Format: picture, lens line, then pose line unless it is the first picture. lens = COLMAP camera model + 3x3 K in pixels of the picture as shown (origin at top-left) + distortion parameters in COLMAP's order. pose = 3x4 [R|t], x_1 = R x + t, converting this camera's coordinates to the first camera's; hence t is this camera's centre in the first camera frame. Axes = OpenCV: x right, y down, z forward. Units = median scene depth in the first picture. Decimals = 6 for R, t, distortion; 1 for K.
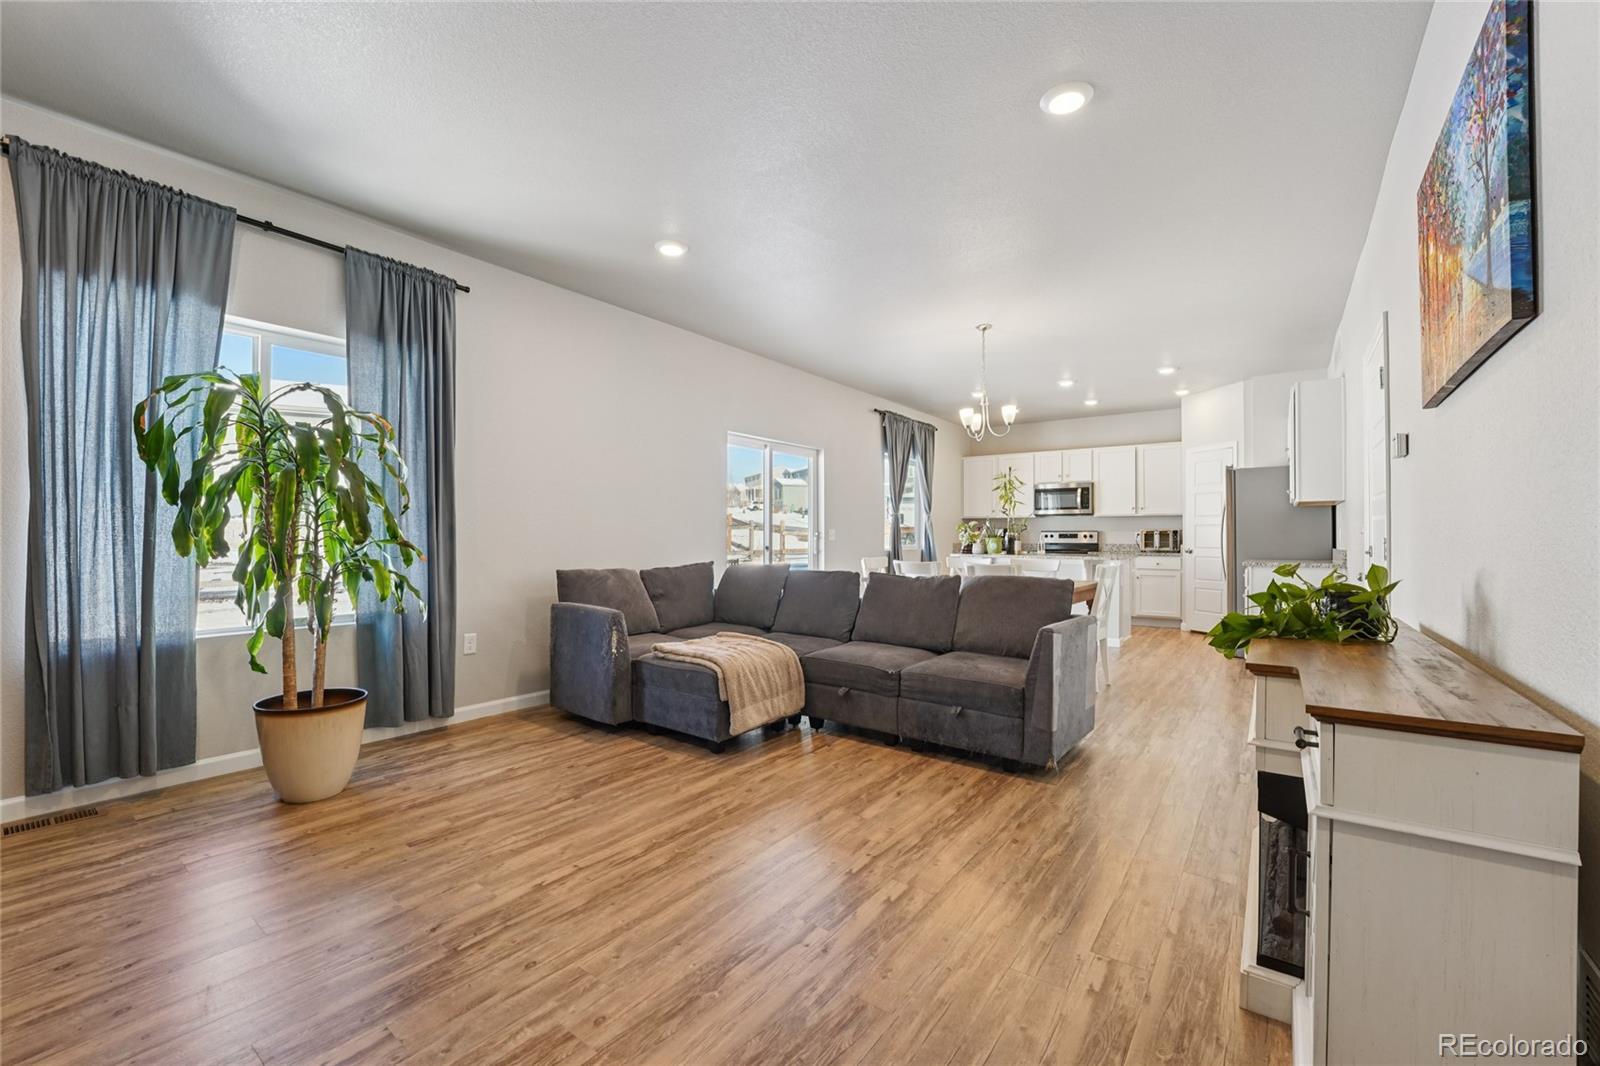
lens RADIAL K [[636.4, 0, 795.2], [0, 636.4, 536.5], [0, 0, 1]] dist [-0.036005, 0.000115]
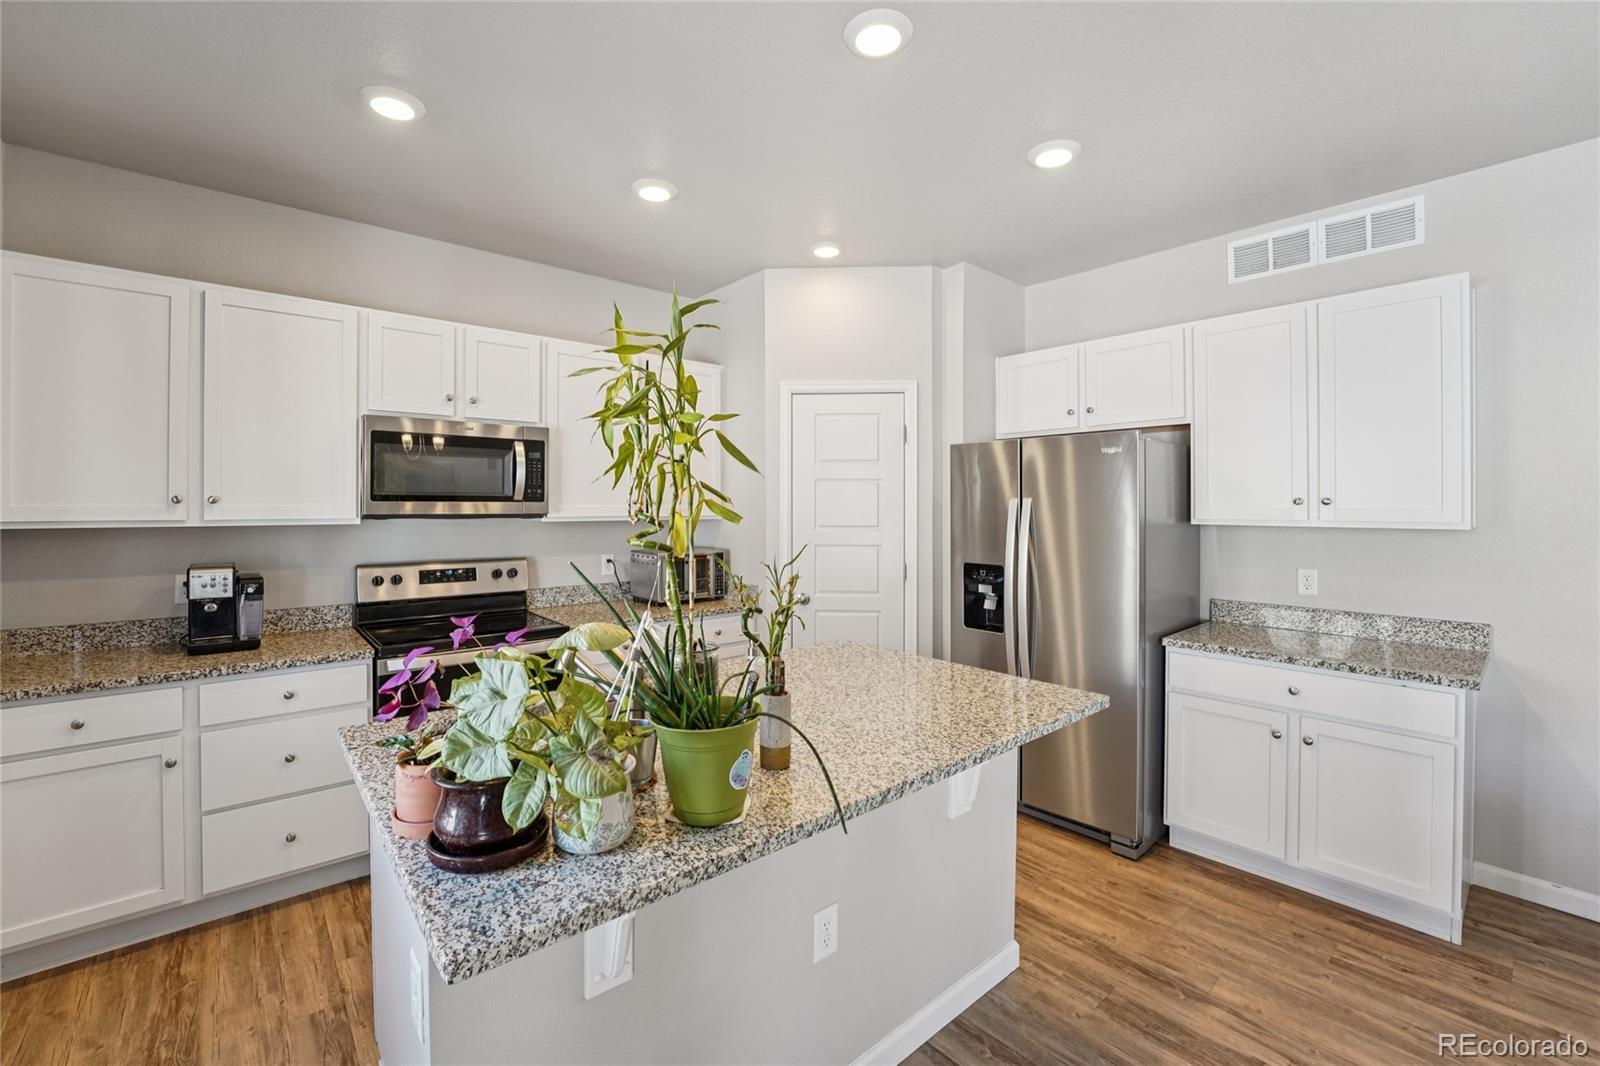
lens RADIAL K [[662.5, 0, 796.8], [0, 662.5, 507.9], [0, 0, 1]] dist [-0.022295, 0.000285]
pose [[0.215588, -0.004421, 0.976474, 0.130669], [-0.001313, 0.999988, 0.004817, -0.042519], [-0.976483, -0.002321, 0.215580, 0.784772]]
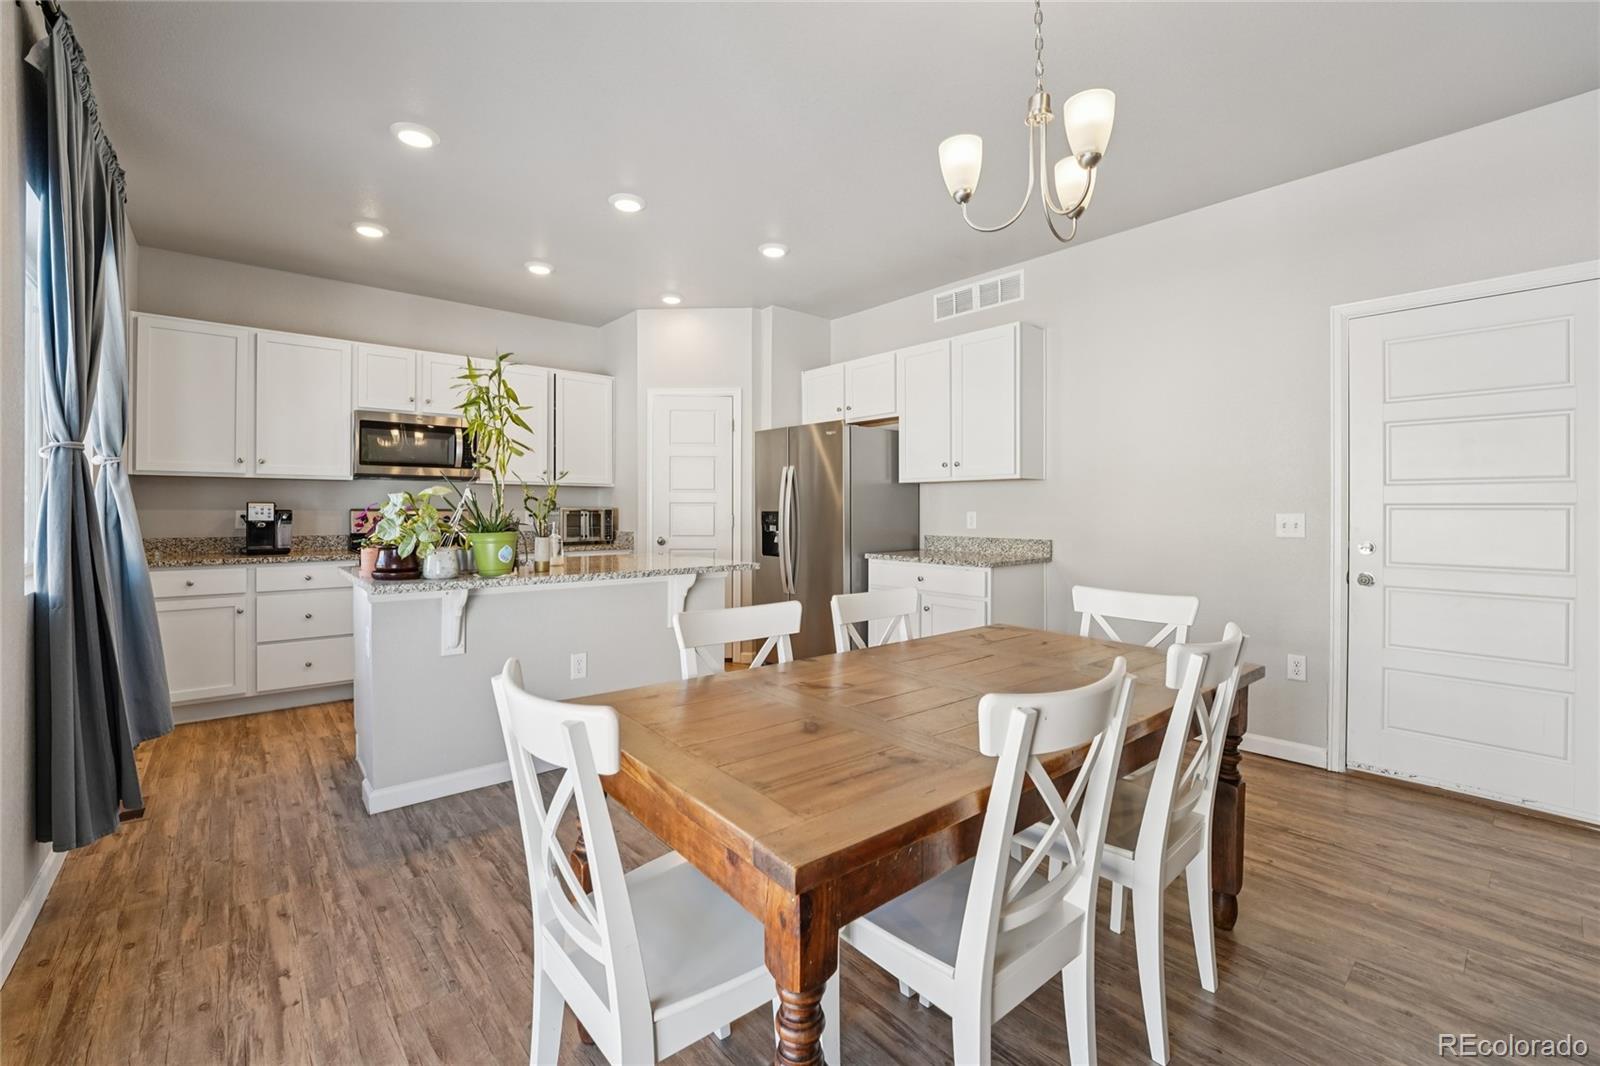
lens RADIAL K [[662.5, 0, 796.8], [0, 662.5, 507.9], [0, 0, 1]] dist [-0.022295, 0.000285]
pose [[0.216656, 0.000912, 0.976247, -0.023231], [-0.002372, 0.999997, -0.000408, -0.011115], [-0.976245, -0.002227, 0.216658, 0.616702]]
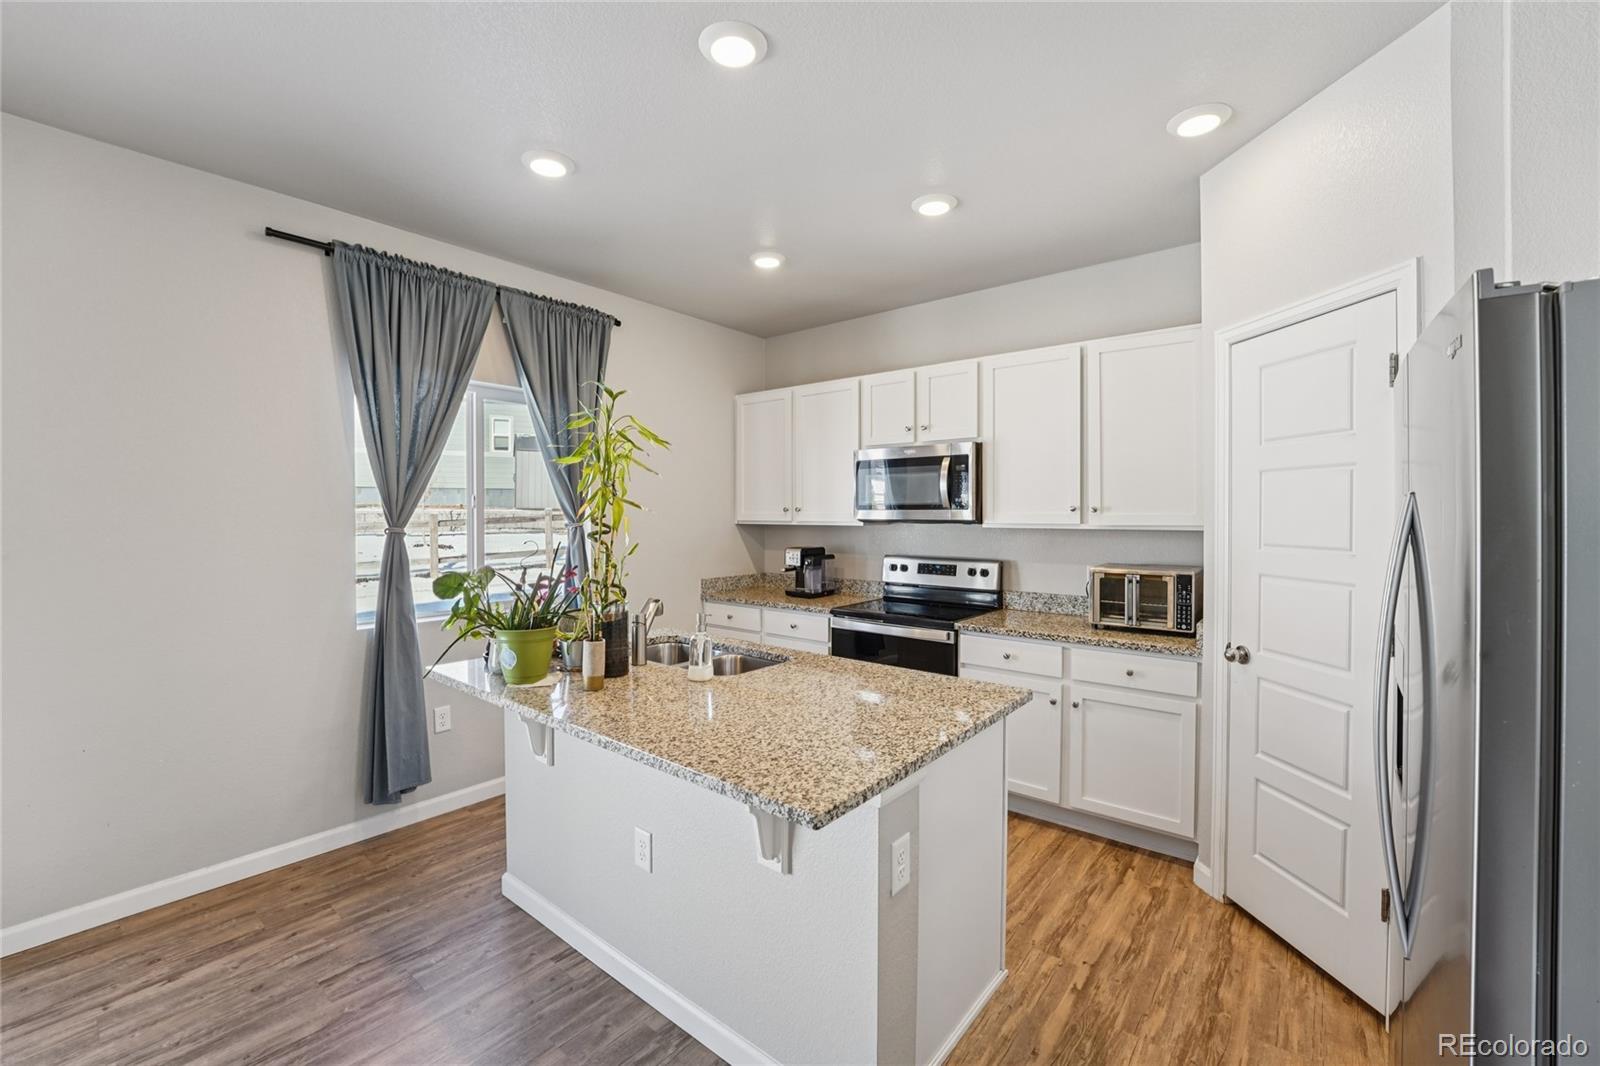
lens RADIAL K [[657.0, 0, 797.3], [0, 657.0, 524.4], [0, 0, 1]] dist [-0.020807, 0.000424]
pose [[0.999211, -0.000895, -0.039705, 0.377815], [0.001594, 0.999844, 0.017571, -0.041889], [0.039683, -0.017620, 0.999057, 0.587193]]
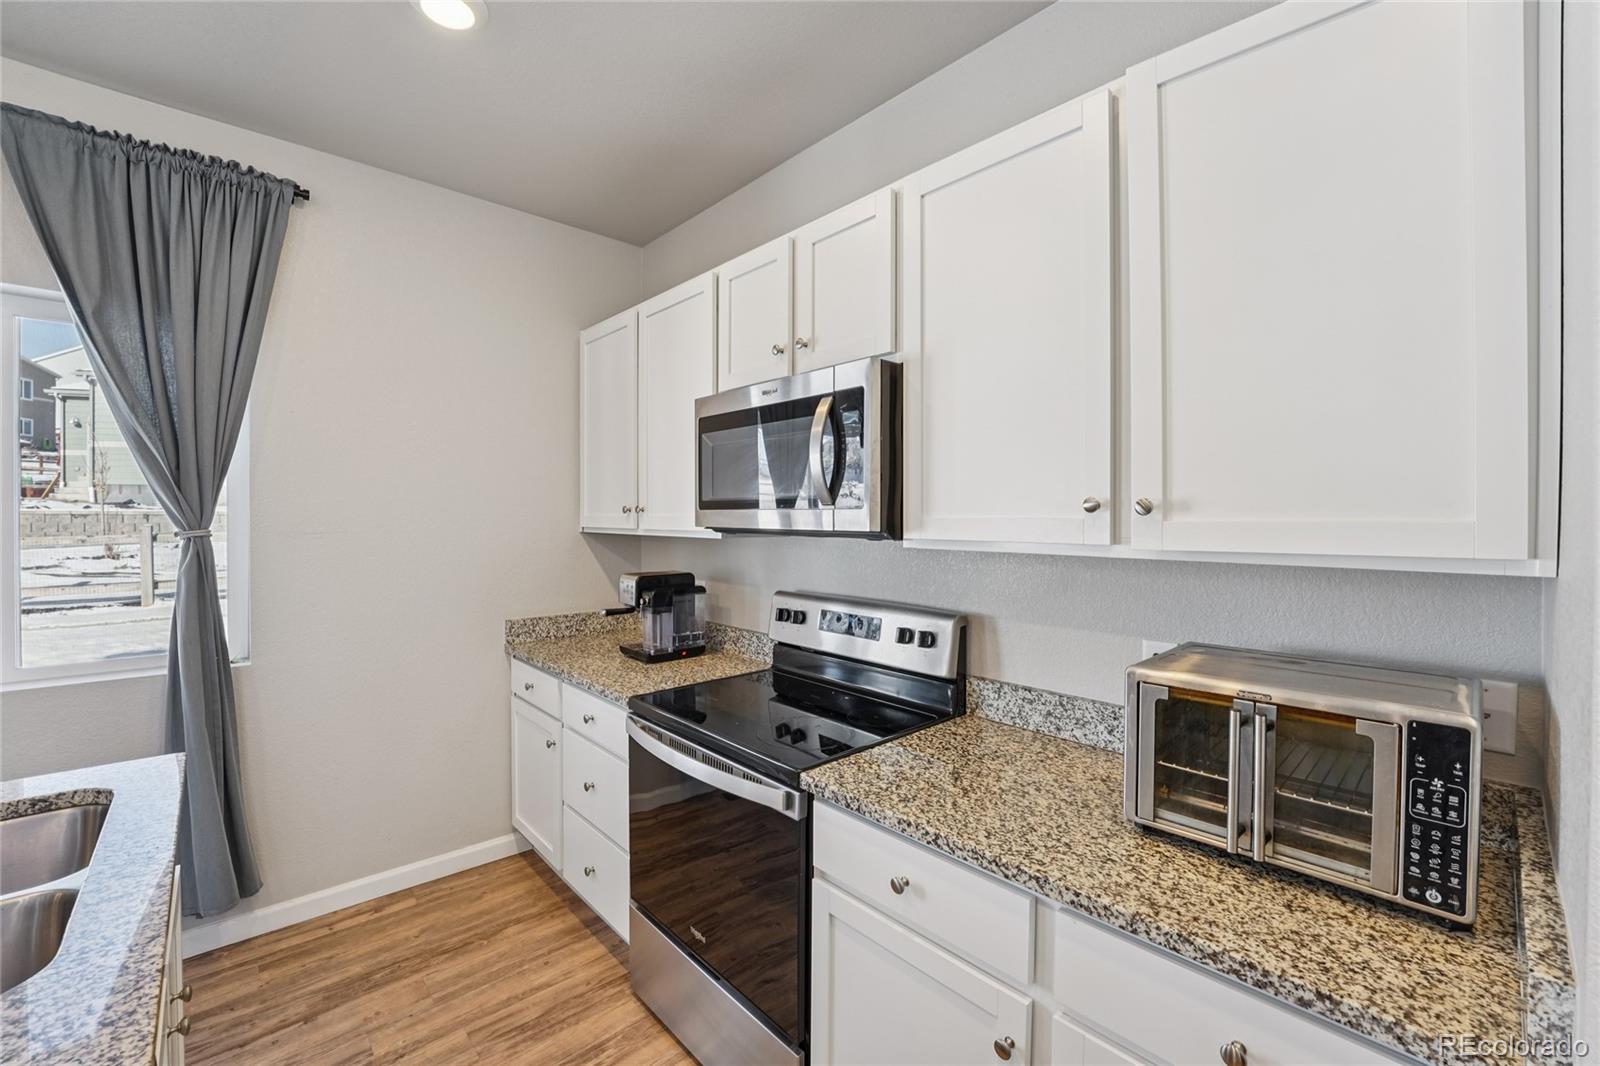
lens RADIAL K [[657.0, 0, 797.3], [0, 657.0, 524.4], [0, 0, 1]] dist [-0.020807, 0.000424]
pose [[0.981439, 0.003283, -0.191748, 0.487507], [-0.000339, 0.999882, 0.015381, -0.042096], [0.191776, -0.015030, 0.981324, 0.818643]]
